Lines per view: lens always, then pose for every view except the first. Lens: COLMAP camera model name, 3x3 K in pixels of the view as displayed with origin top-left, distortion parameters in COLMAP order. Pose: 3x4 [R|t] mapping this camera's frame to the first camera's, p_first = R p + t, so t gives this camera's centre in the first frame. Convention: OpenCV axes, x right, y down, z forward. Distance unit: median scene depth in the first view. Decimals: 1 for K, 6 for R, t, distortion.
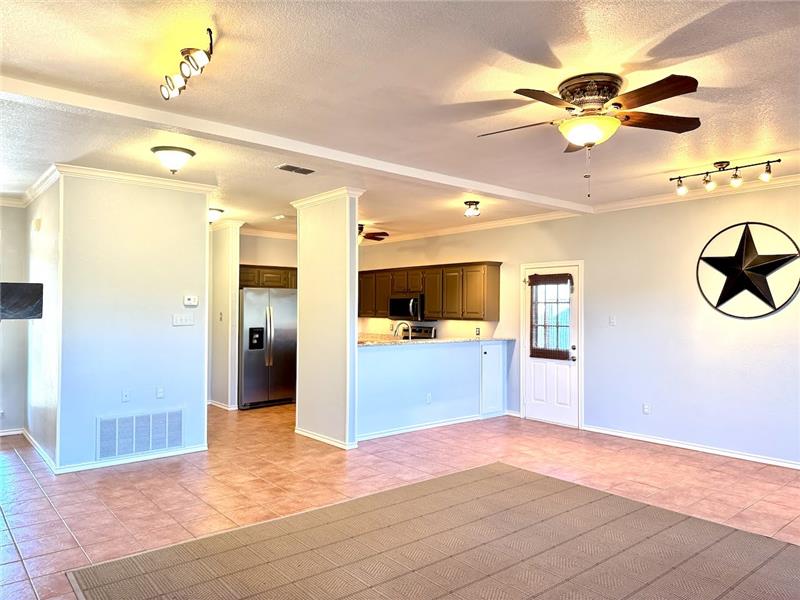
lens RADIAL K [[561.2, 0, 405.3], [0, 561.2, 302.6], [0, 0, 1]] dist [0.067233, -0.077700]
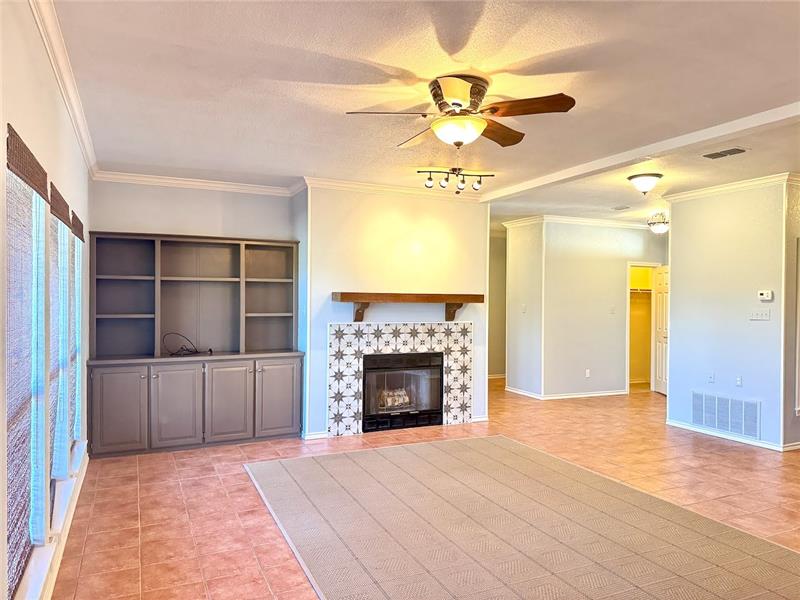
lens RADIAL K [[561.2, 0, 400.0], [0, 561.2, 301.7], [0, 0, 1]] dist [0.067233, -0.077700]
pose [[-0.260346, -0.001256, -0.965515, 0.790338], [-0.001702, 0.999998, -0.000842, 0.010360], [0.965514, 0.001424, -0.260348, 0.675582]]
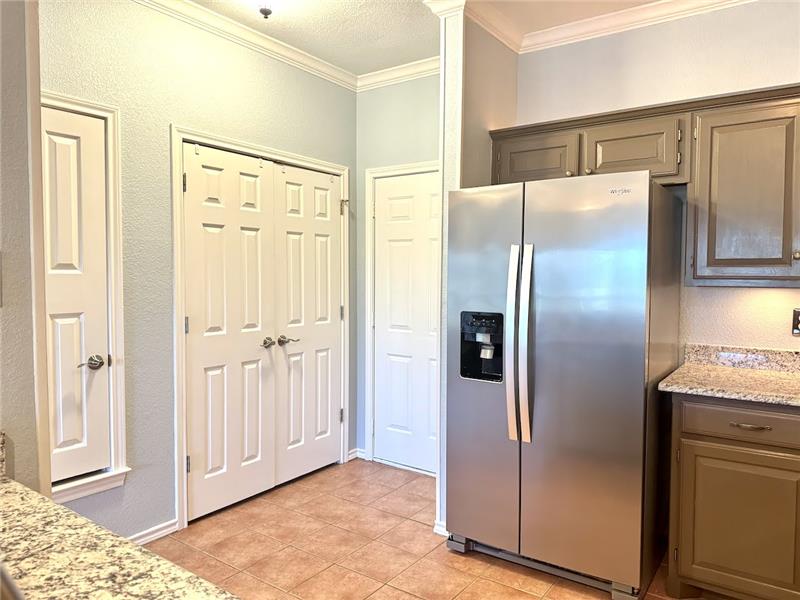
lens RADIAL K [[561.2, 0, 429.2], [0, 561.2, 303.6], [0, 0, 1]] dist [0.067233, -0.077700]
pose [[0.281663, 0.045879, -0.958416, 0.046852], [0.004452, 0.998783, 0.049120, 0.036012], [0.959503, -0.018102, 0.281116, 1.330278]]
